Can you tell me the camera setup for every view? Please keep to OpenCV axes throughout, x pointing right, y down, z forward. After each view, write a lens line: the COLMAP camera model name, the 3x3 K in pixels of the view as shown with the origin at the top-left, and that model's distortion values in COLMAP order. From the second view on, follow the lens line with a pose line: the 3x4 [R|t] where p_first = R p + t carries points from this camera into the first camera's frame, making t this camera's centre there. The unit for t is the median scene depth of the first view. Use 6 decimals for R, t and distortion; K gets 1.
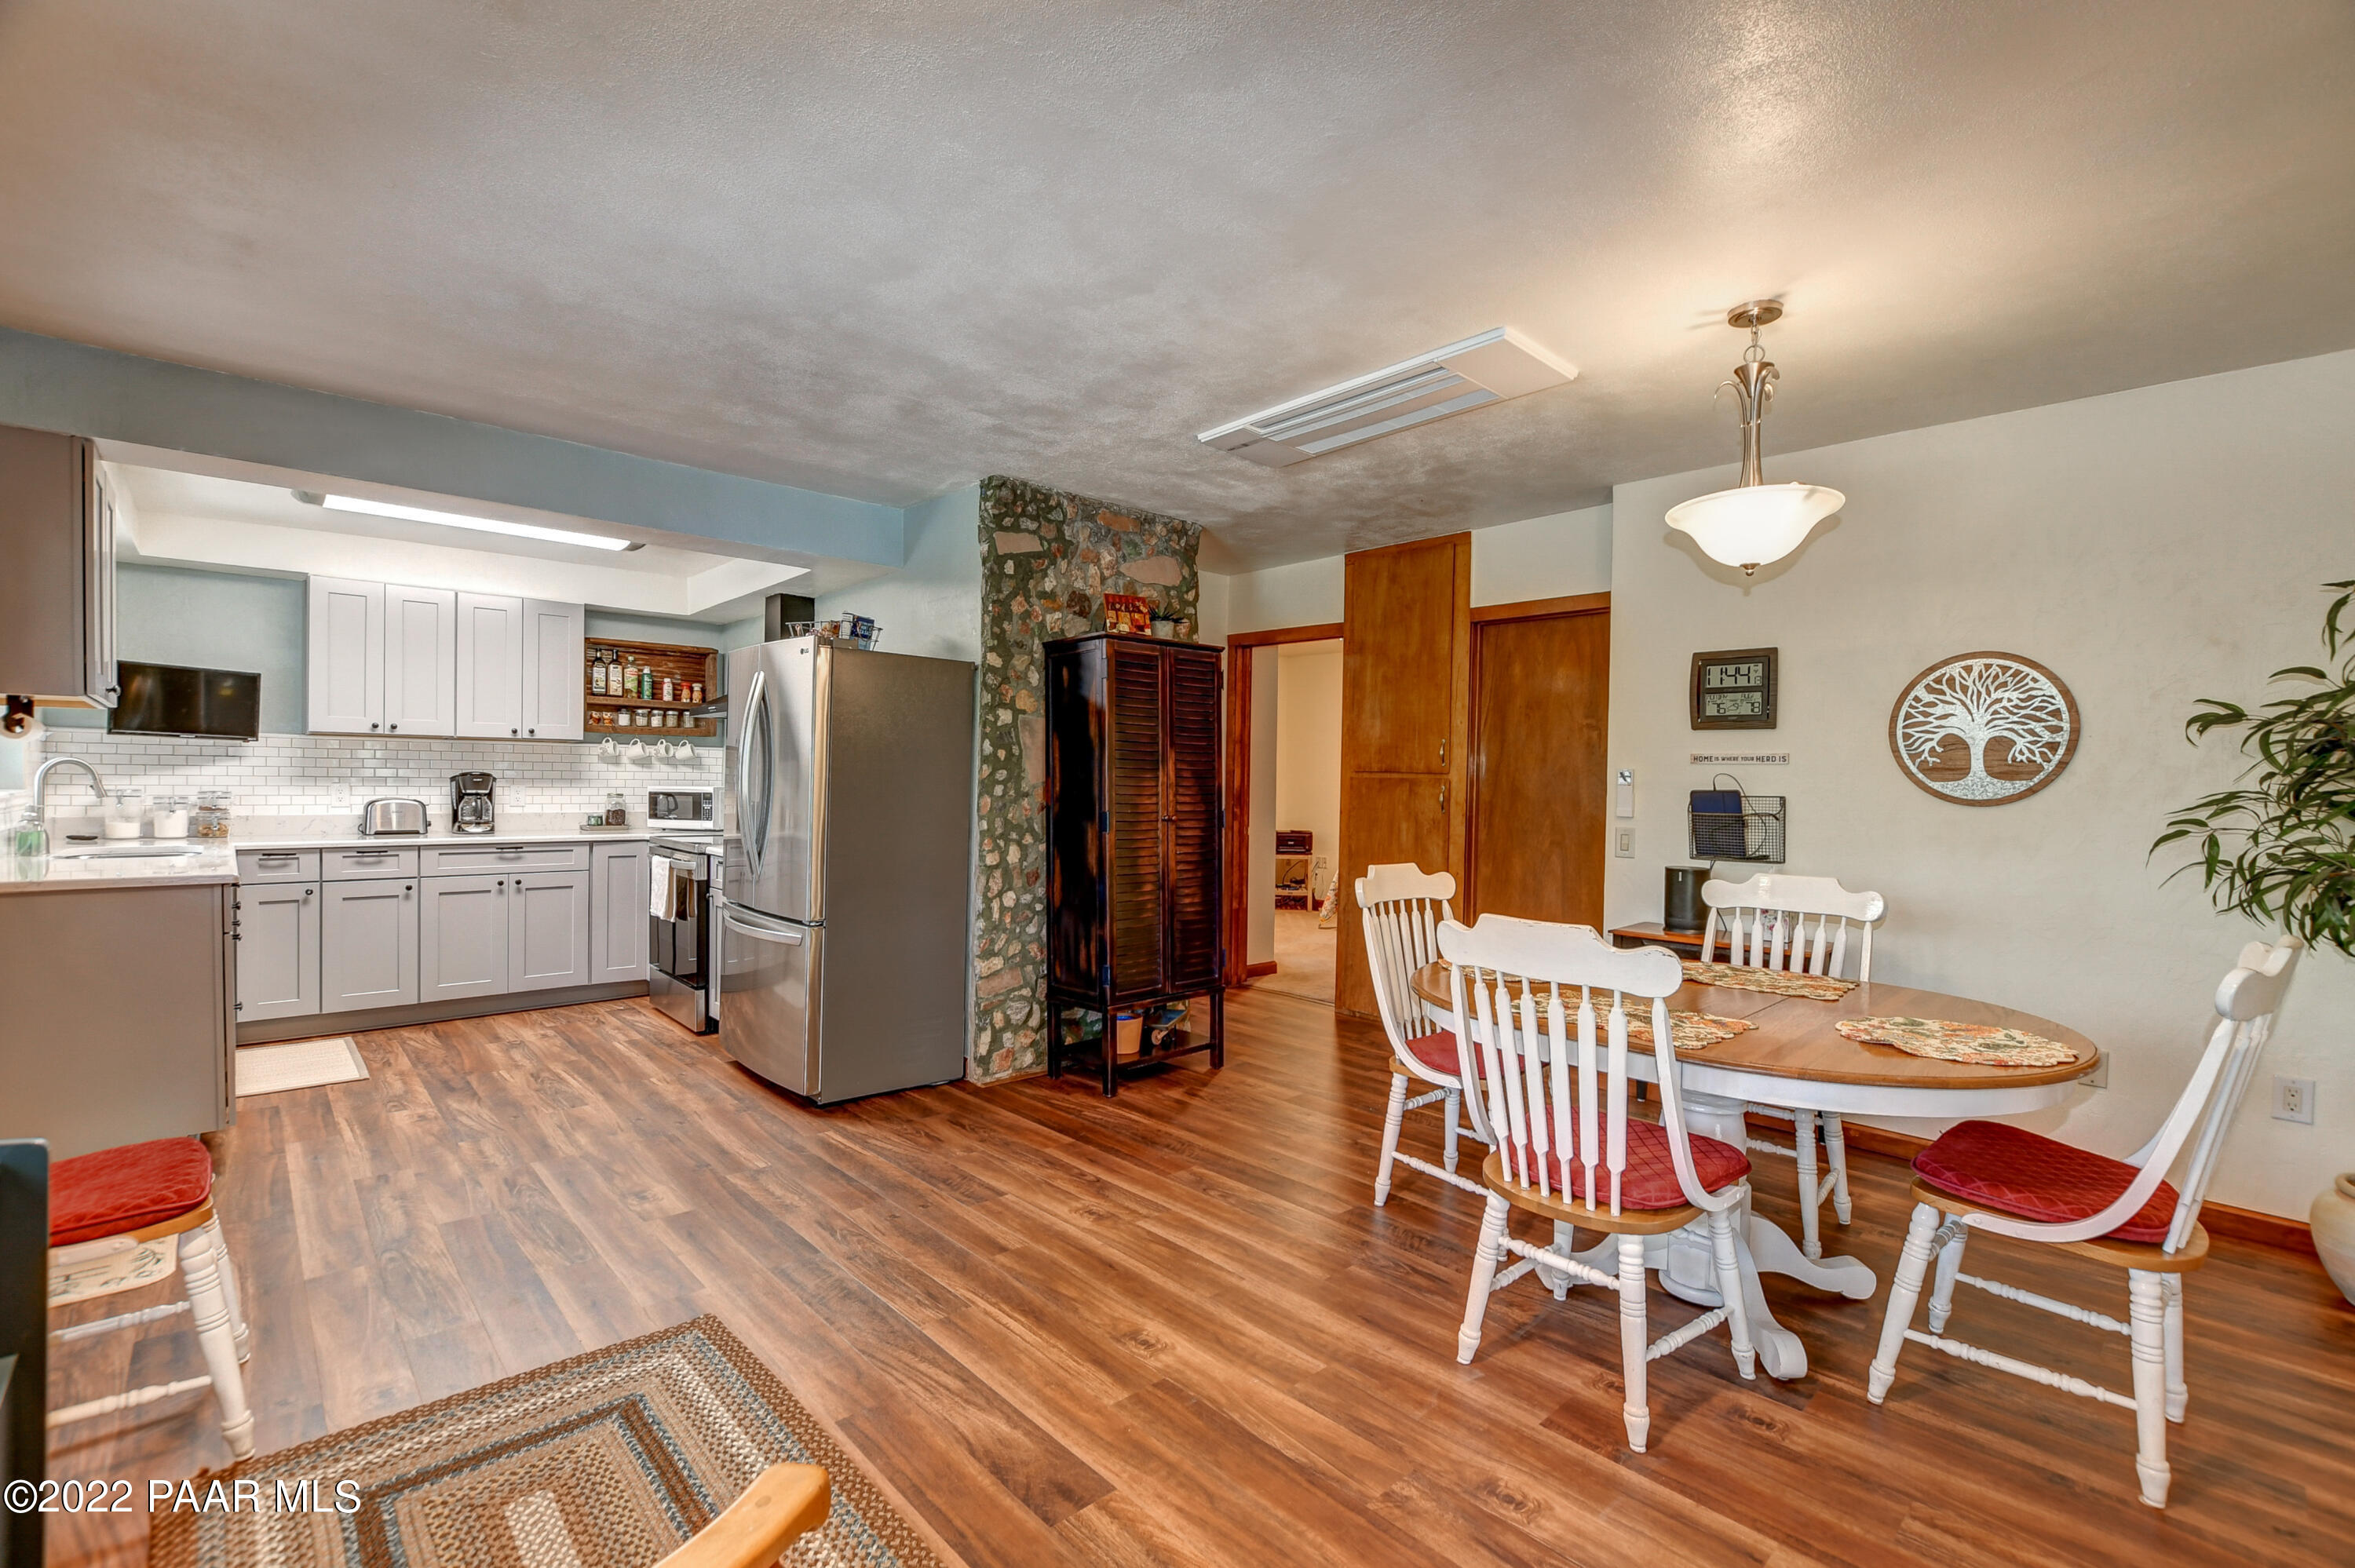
lens RADIAL K [[1054.8, 0, 1146.5], [0, 1054.8, 803.0], [0, 0, 1]] dist [-0.007101, 0.000239]
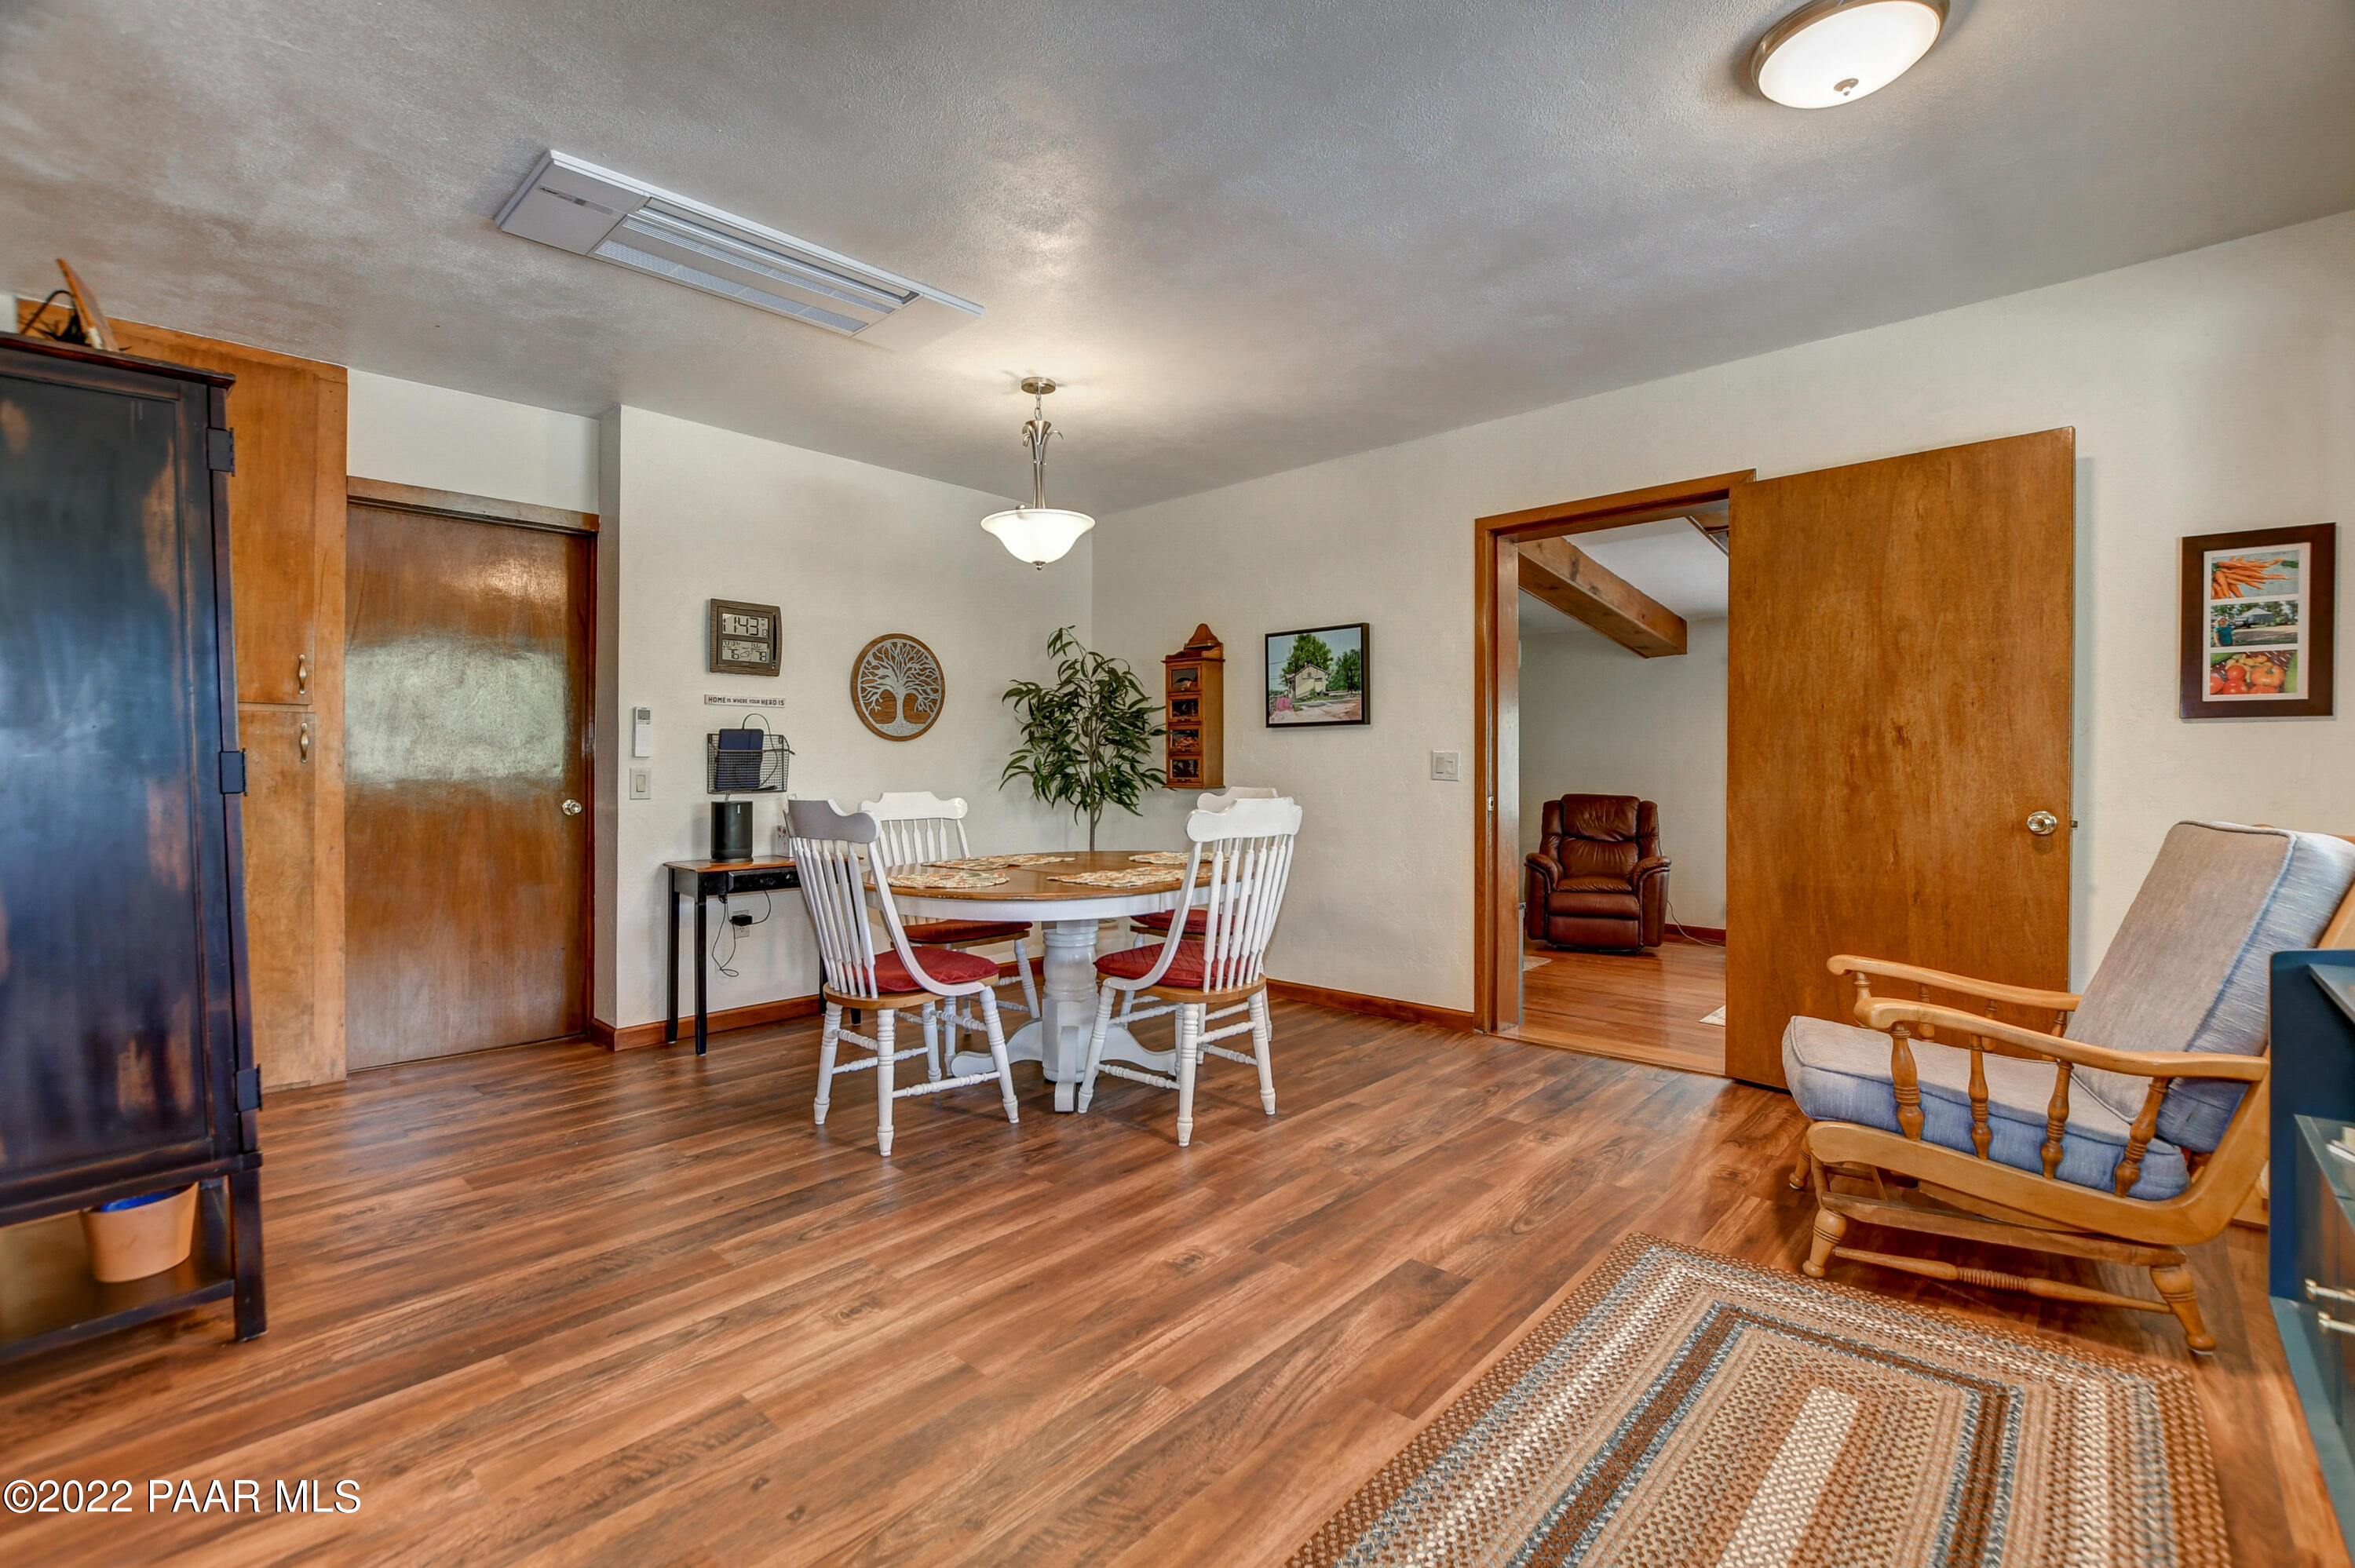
lens RADIAL K [[1054.8, 0, 1146.5], [0, 1054.8, 803.0], [0, 0, 1]] dist [-0.007101, 0.000239]
pose [[-0.080917, -0.055484, 0.995175, -0.595256], [0.022199, 0.998101, 0.057452, 0.010978], [-0.996474, 0.026741, -0.079531, 0.676549]]
